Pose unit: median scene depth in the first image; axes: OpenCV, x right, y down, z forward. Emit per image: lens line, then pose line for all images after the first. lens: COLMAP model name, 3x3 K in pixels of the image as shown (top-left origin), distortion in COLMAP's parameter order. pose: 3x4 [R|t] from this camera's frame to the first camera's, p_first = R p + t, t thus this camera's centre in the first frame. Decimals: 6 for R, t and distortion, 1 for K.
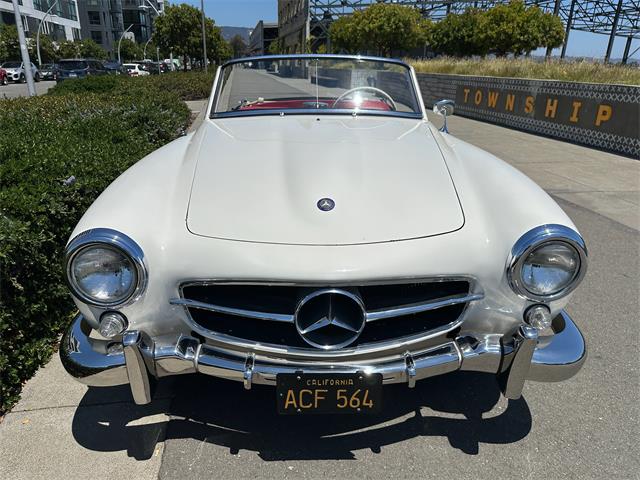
lens RADIAL K [[459.3, 0, 320.6], [0, 459.3, 244.3], [0, 0, 1]] dist [0.043174, -0.062322]
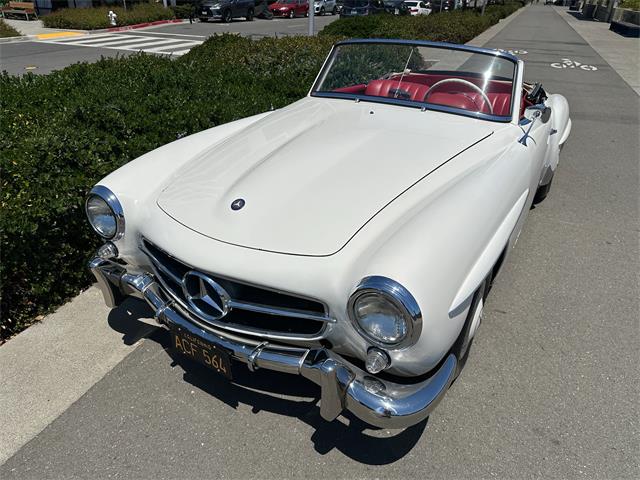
lens RADIAL K [[462.6, 0, 323.1], [0, 462.6, 237.7], [0, 0, 1]] dist [0.011658, -0.024222]
pose [[0.836932, 0.266801, -0.477872, 0.701452], [-0.212820, 0.963065, 0.164963, -0.218904], [0.504235, -0.036362, 0.862801, 0.060011]]
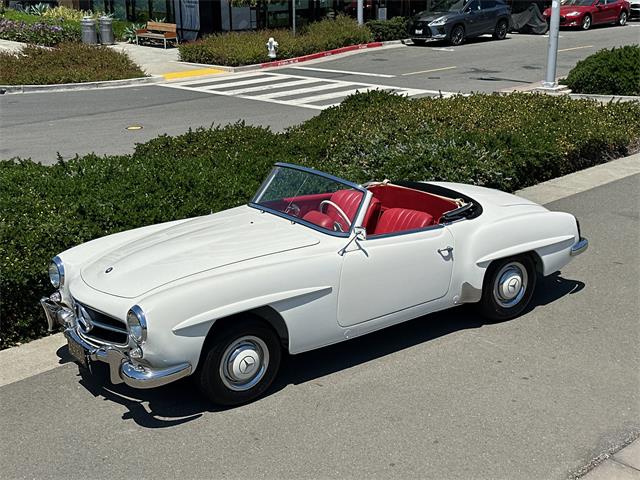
lens RADIAL K [[951.3, 0, 320.0], [0, 951.3, 240.0], [0, 0, 1]] dist [0.113528, -0.009570]
pose [[0.554104, 0.217676, -0.803484, 3.574393], [-0.278090, 0.958159, 0.067802, -0.694869], [0.784624, 0.185872, 0.591453, -0.772727]]
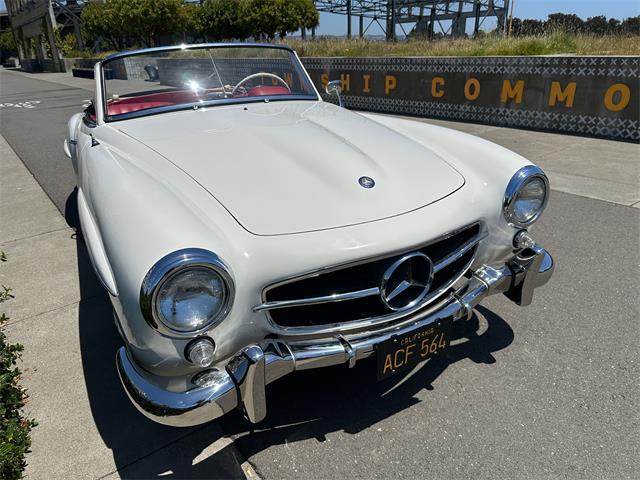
lens RADIAL K [[462.6, 0, 323.1], [0, 462.6, 237.7], [0, 0, 1]] dist [0.011658, -0.024222]
pose [[0.881374, -0.222239, 0.416880, -0.489168], [0.215370, 0.974425, 0.064126, -0.044462], [-0.420470, 0.033264, 0.906696, 0.059341]]
